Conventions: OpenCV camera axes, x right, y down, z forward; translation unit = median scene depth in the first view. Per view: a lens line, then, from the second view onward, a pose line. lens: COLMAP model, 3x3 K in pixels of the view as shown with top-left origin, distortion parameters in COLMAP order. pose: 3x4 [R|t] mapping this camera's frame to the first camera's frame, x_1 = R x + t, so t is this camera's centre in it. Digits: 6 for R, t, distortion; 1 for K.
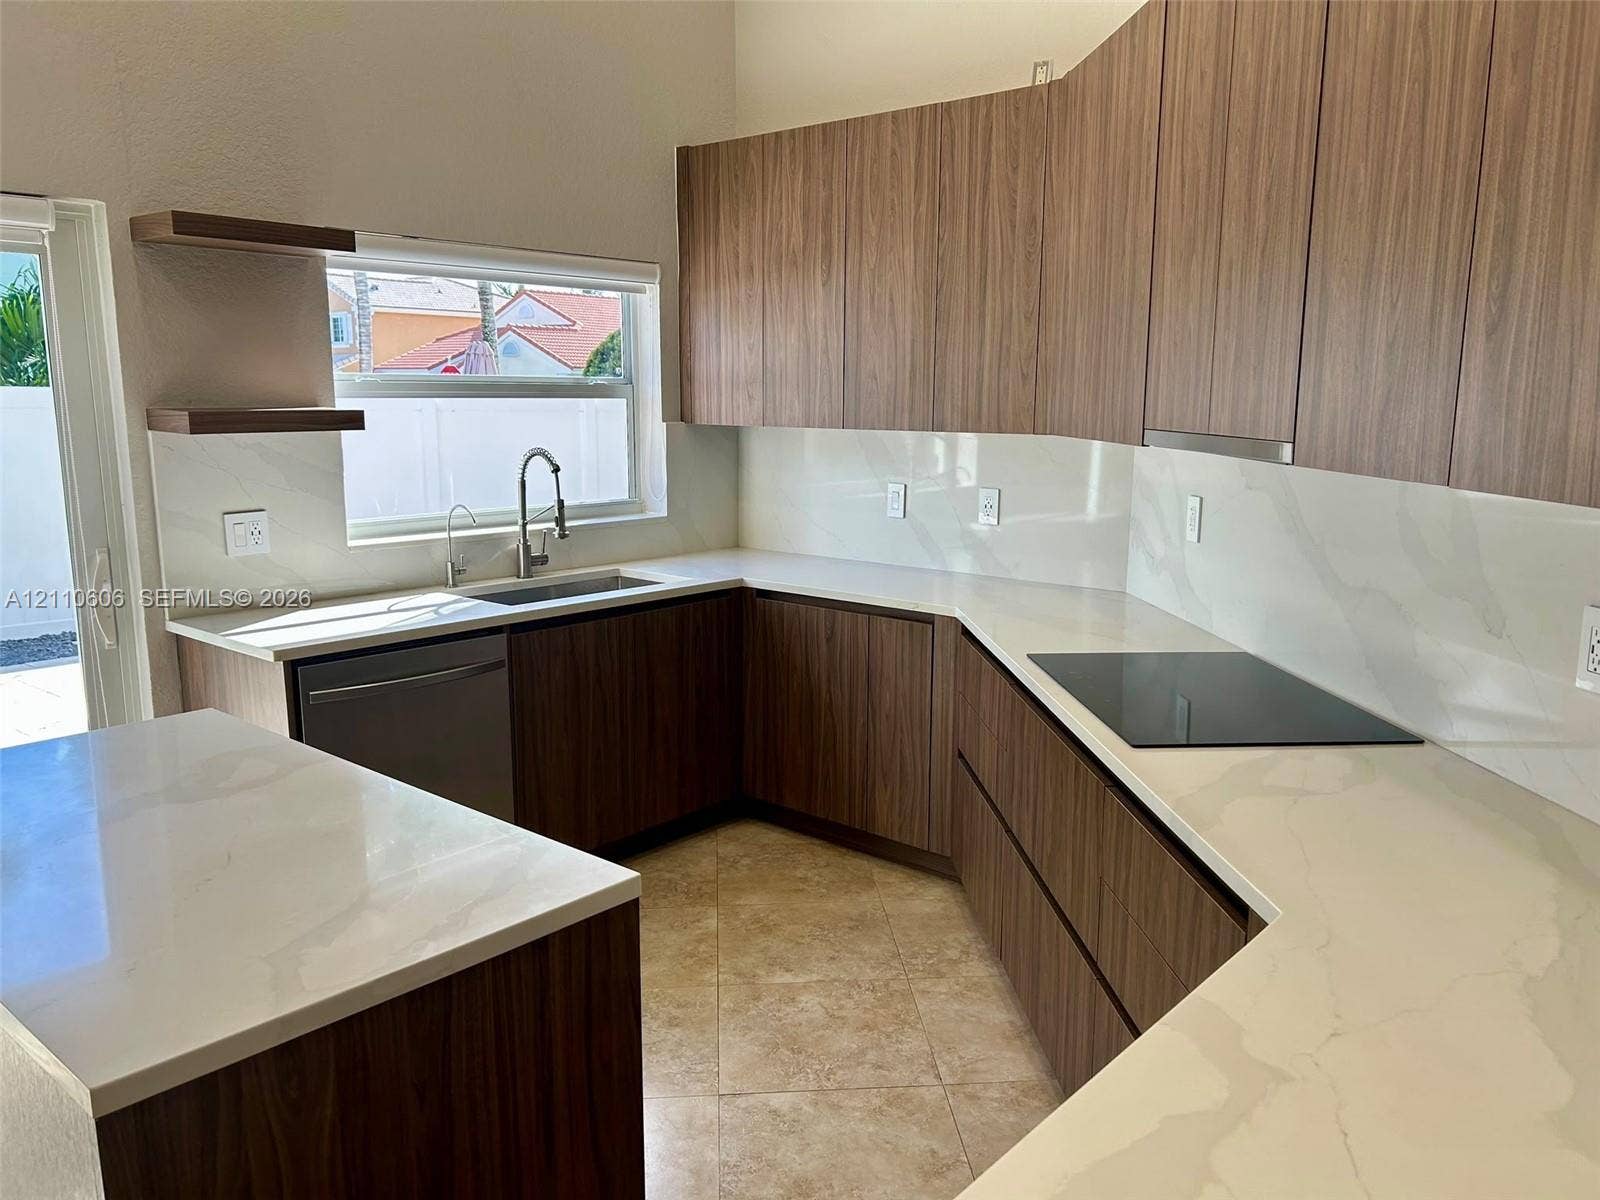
lens RADIAL K [[1192.3, 0, 805.3], [0, 1192.3, 610.6], [0, 0, 1]] dist [0.070470, -0.083513]
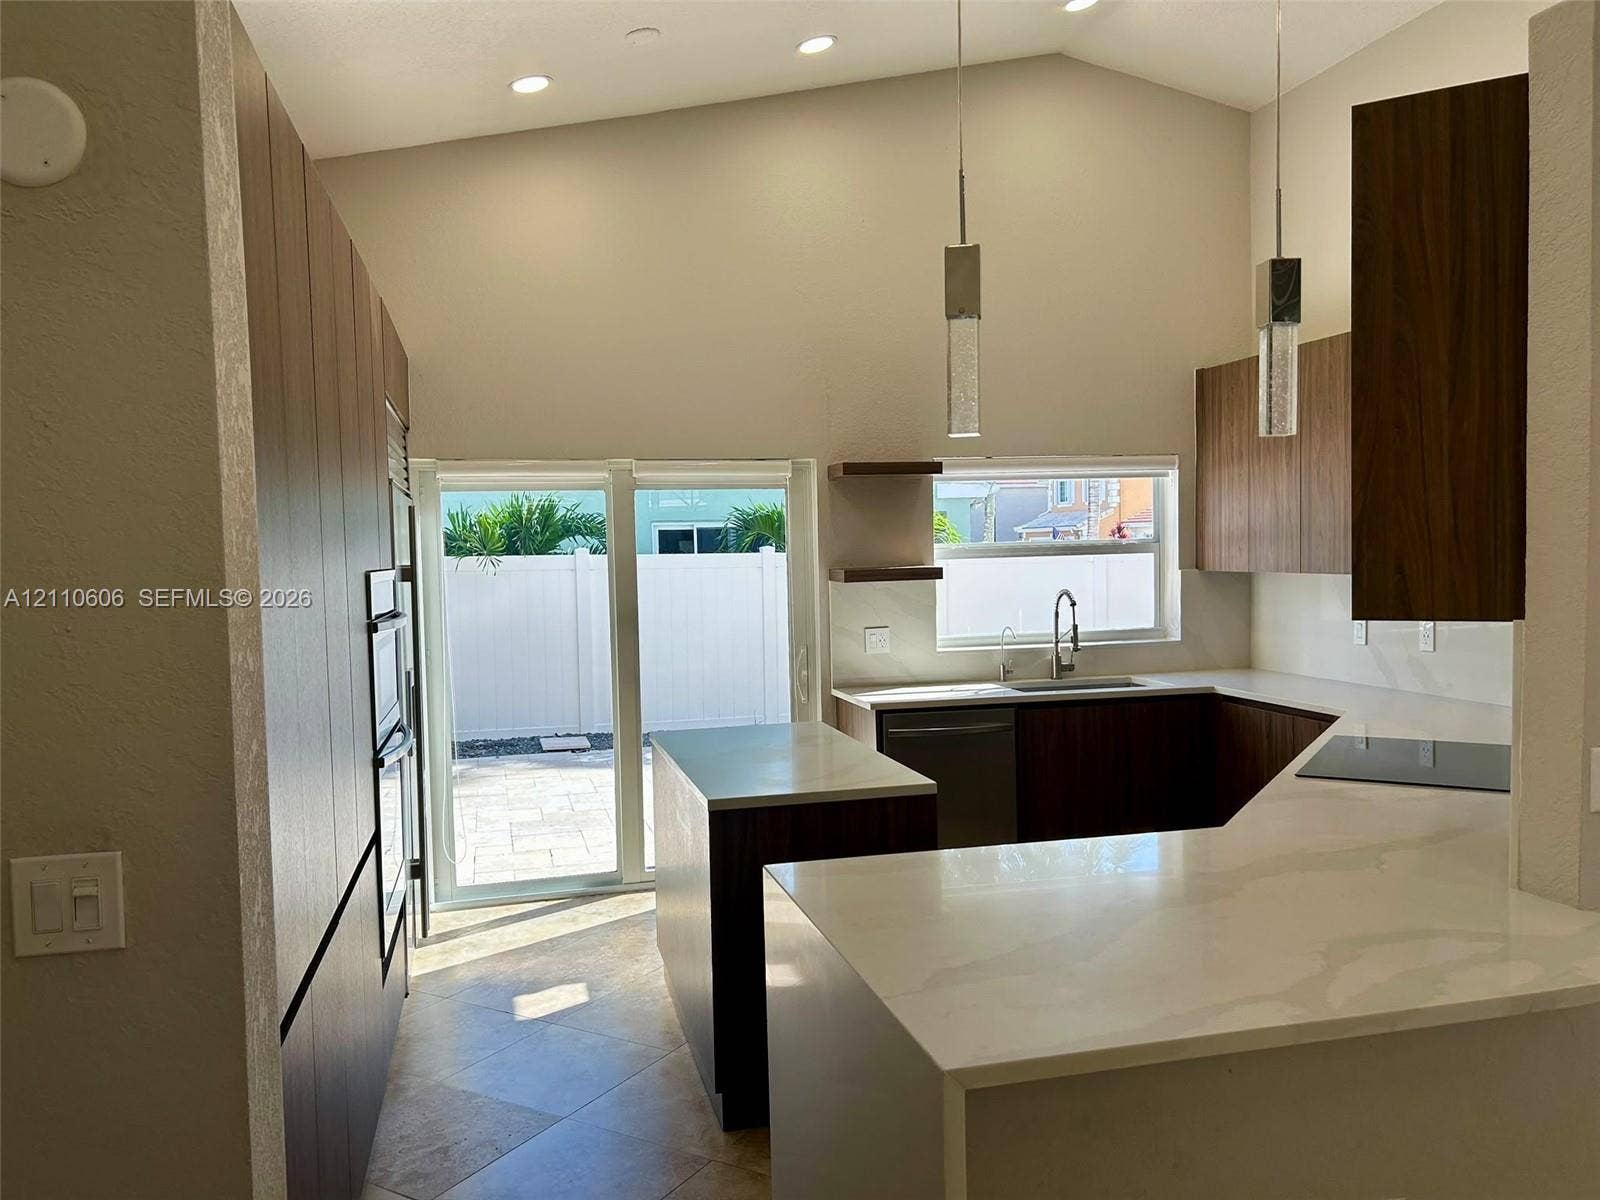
lens RADIAL K [[1192.3, 0, 805.3], [0, 1192.3, 610.6], [0, 0, 1]] dist [0.070470, -0.083513]
pose [[0.819560, 0.006165, -0.572961, 0.338285], [-0.075583, 0.992368, -0.097437, 0.052975], [0.567987, 0.123161, 0.813770, -0.346349]]
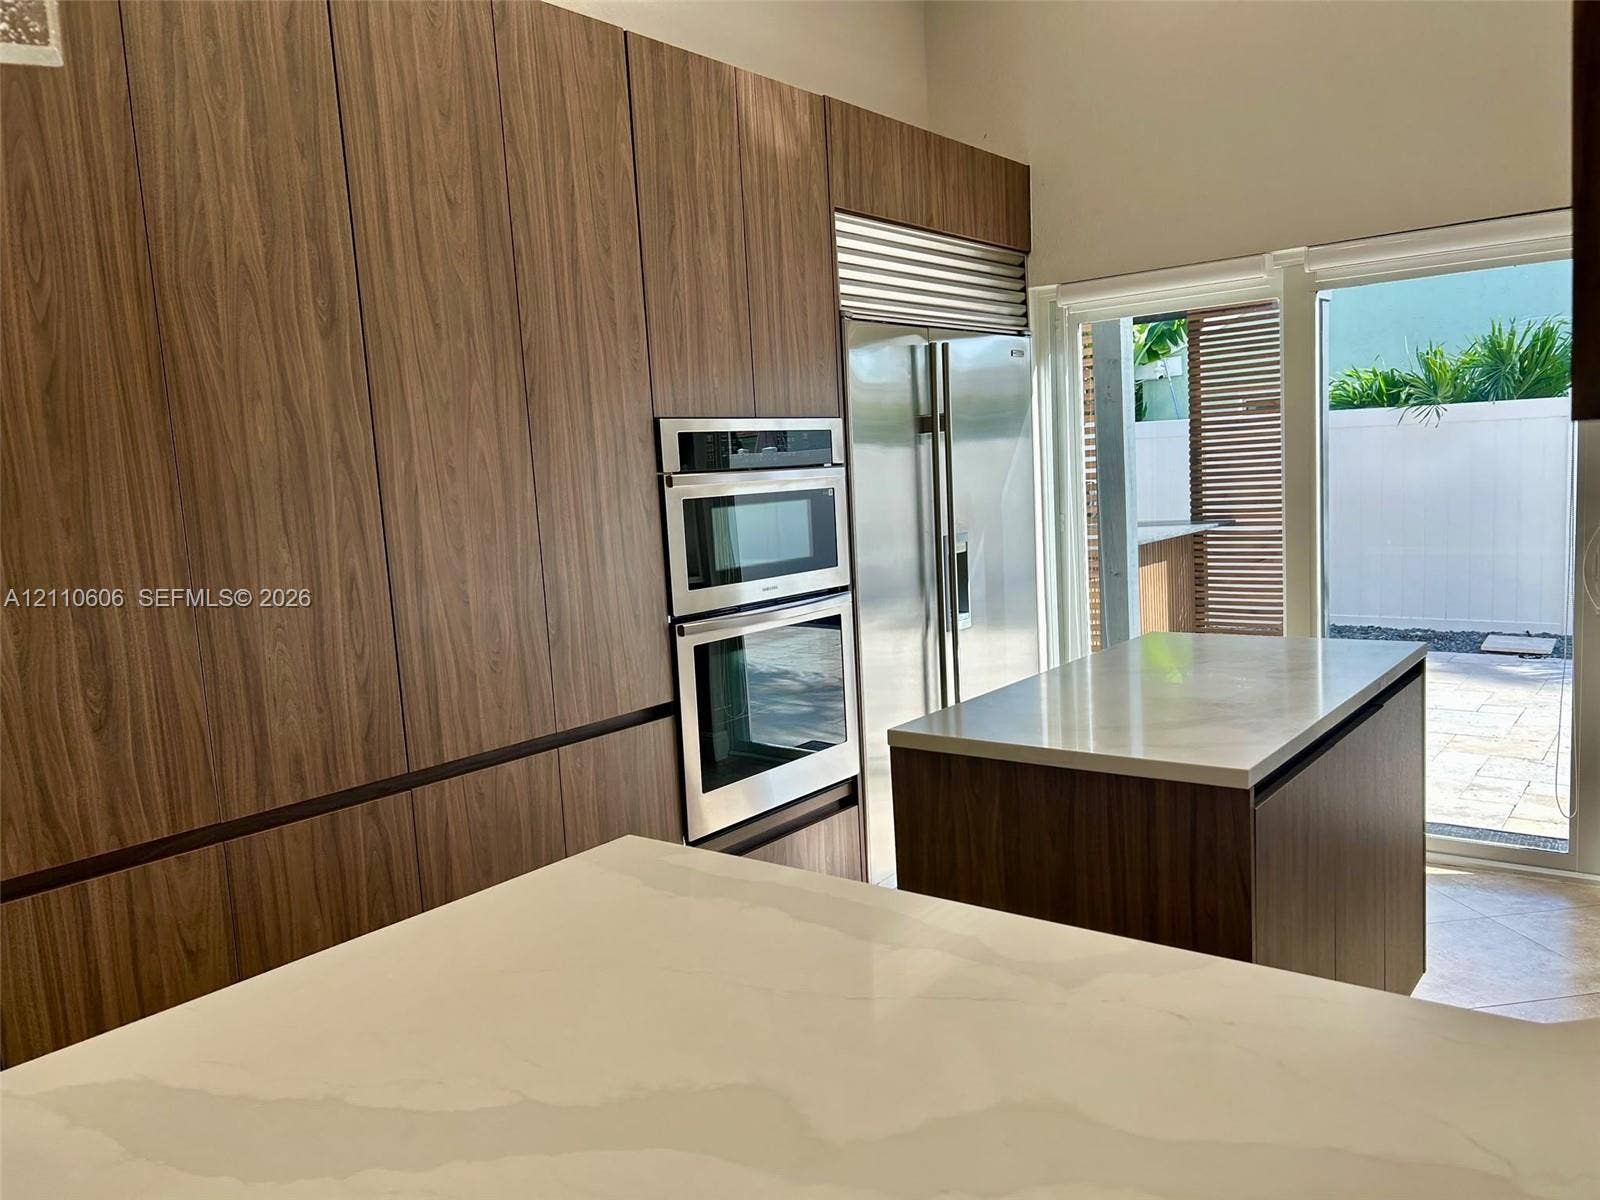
lens RADIAL K [[1192.3, 0, 805.3], [0, 1192.3, 610.6], [0, 0, 1]] dist [0.070470, -0.083513]
pose [[0.053326, 0.110444, -0.992451, 0.361756], [-0.119119, 0.987472, 0.103489, 0.001436], [0.991447, 0.112701, 0.065814, 0.186223]]
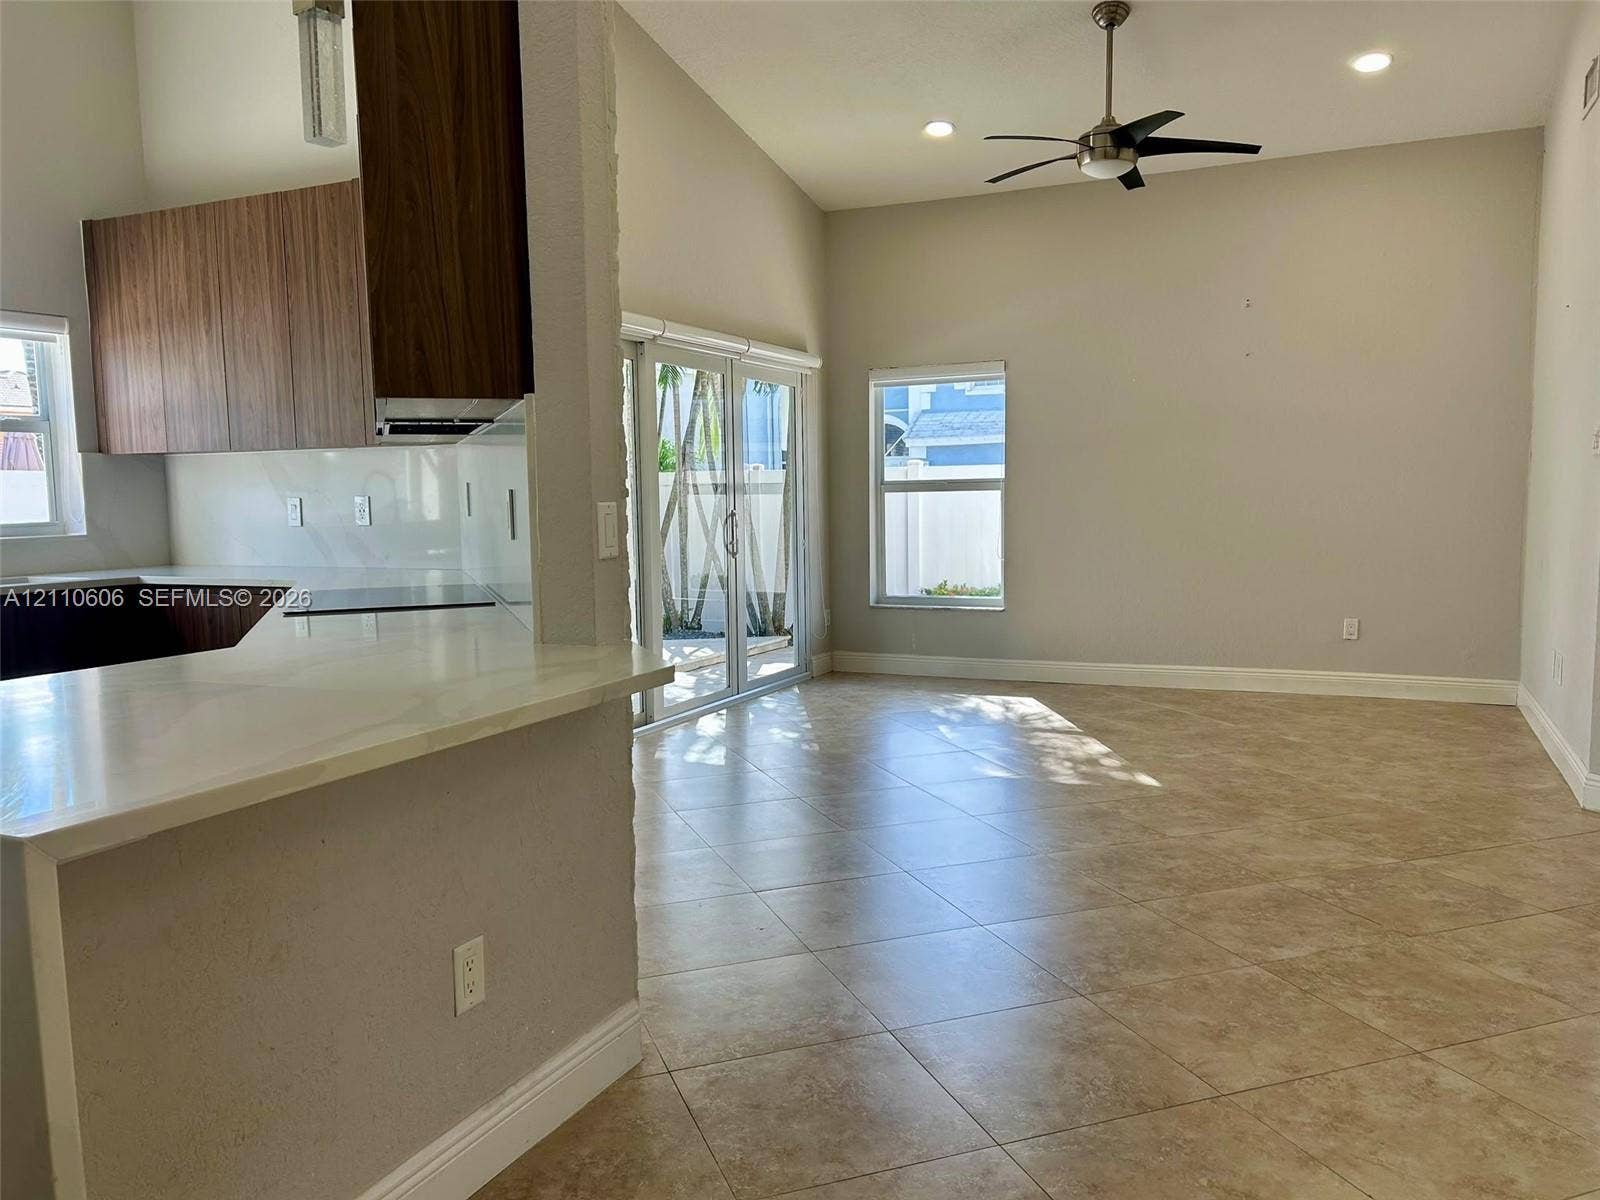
lens RADIAL K [[1192.3, 0, 805.3], [0, 1192.3, 610.6], [0, 0, 1]] dist [0.070470, -0.083513]
pose [[0.962364, -0.049551, 0.267210, 0.258186], [0.070554, 0.995078, -0.069577, 0.134669], [-0.262447, 0.085811, 0.961123, -0.308225]]
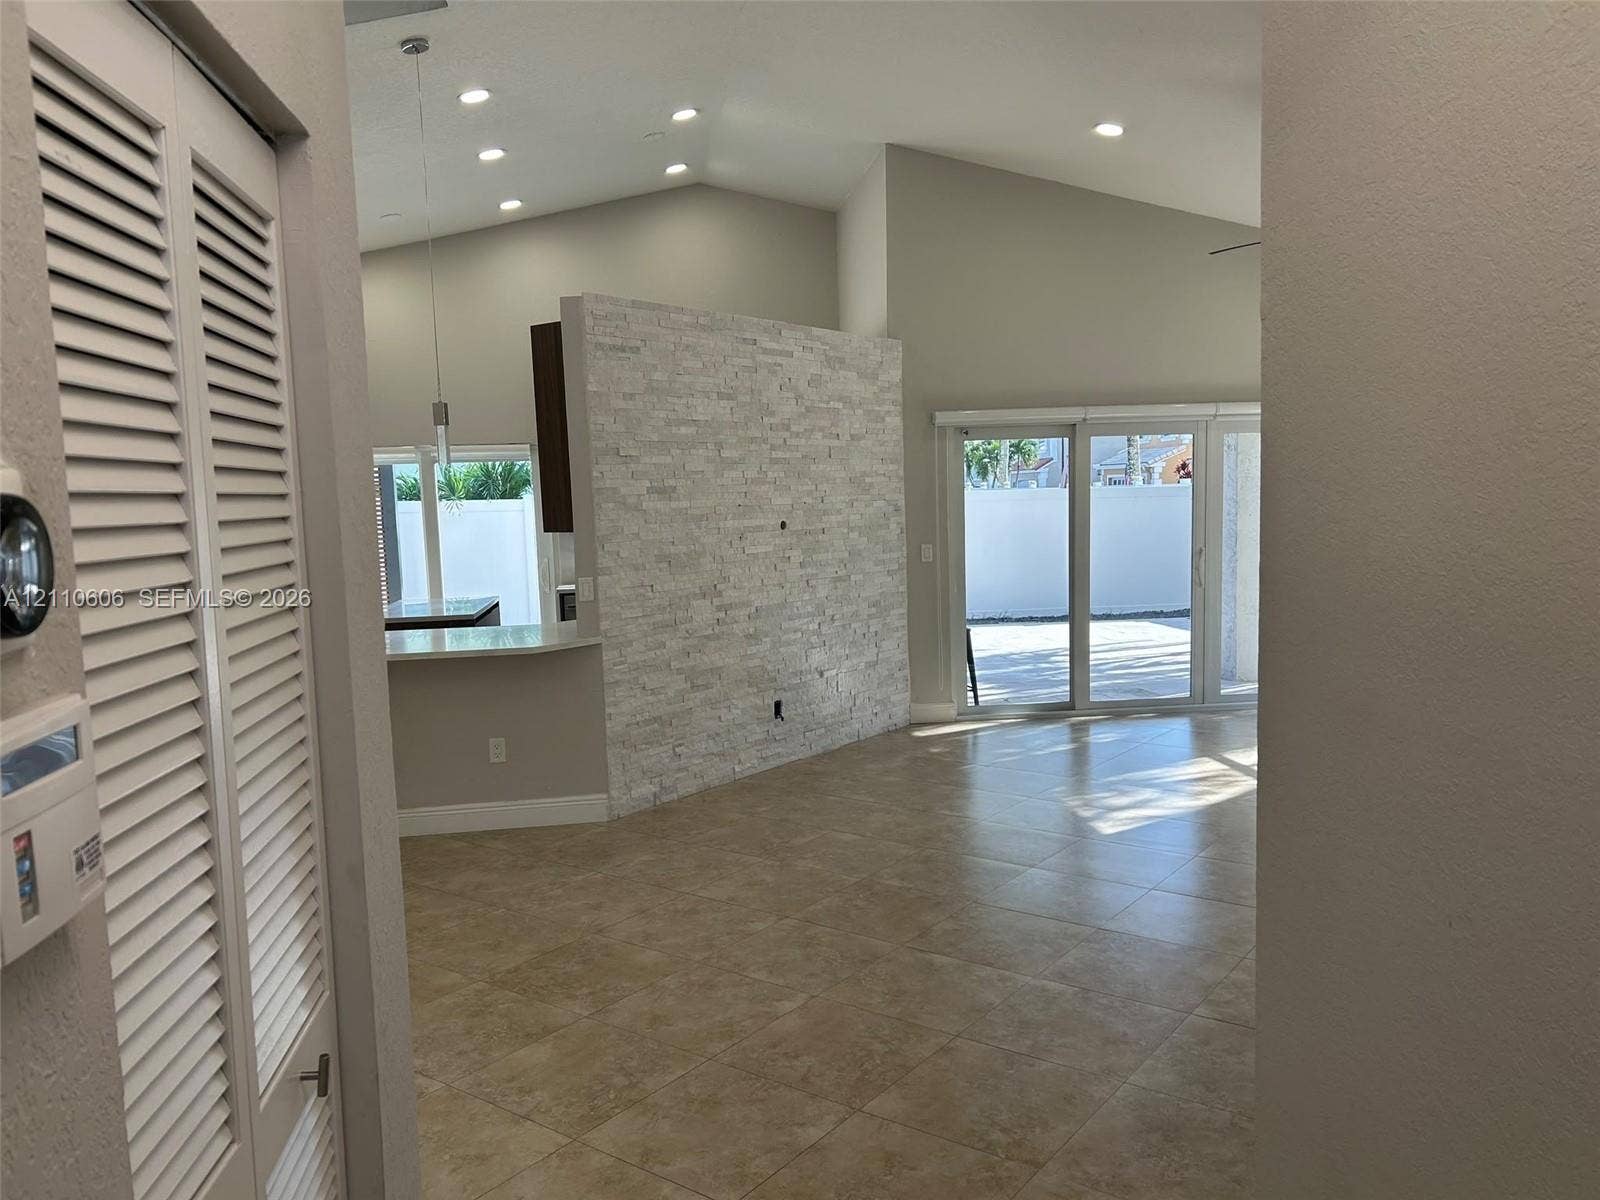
lens RADIAL K [[1192.3, 0, 805.3], [0, 1192.3, 610.6], [0, 0, 1]] dist [0.070470, -0.083513]
pose [[0.753209, 0.035486, -0.656823, 1.412525], [-0.082406, 0.995767, -0.040700, 0.108929], [0.652599, 0.084781, 0.752945, -0.591269]]
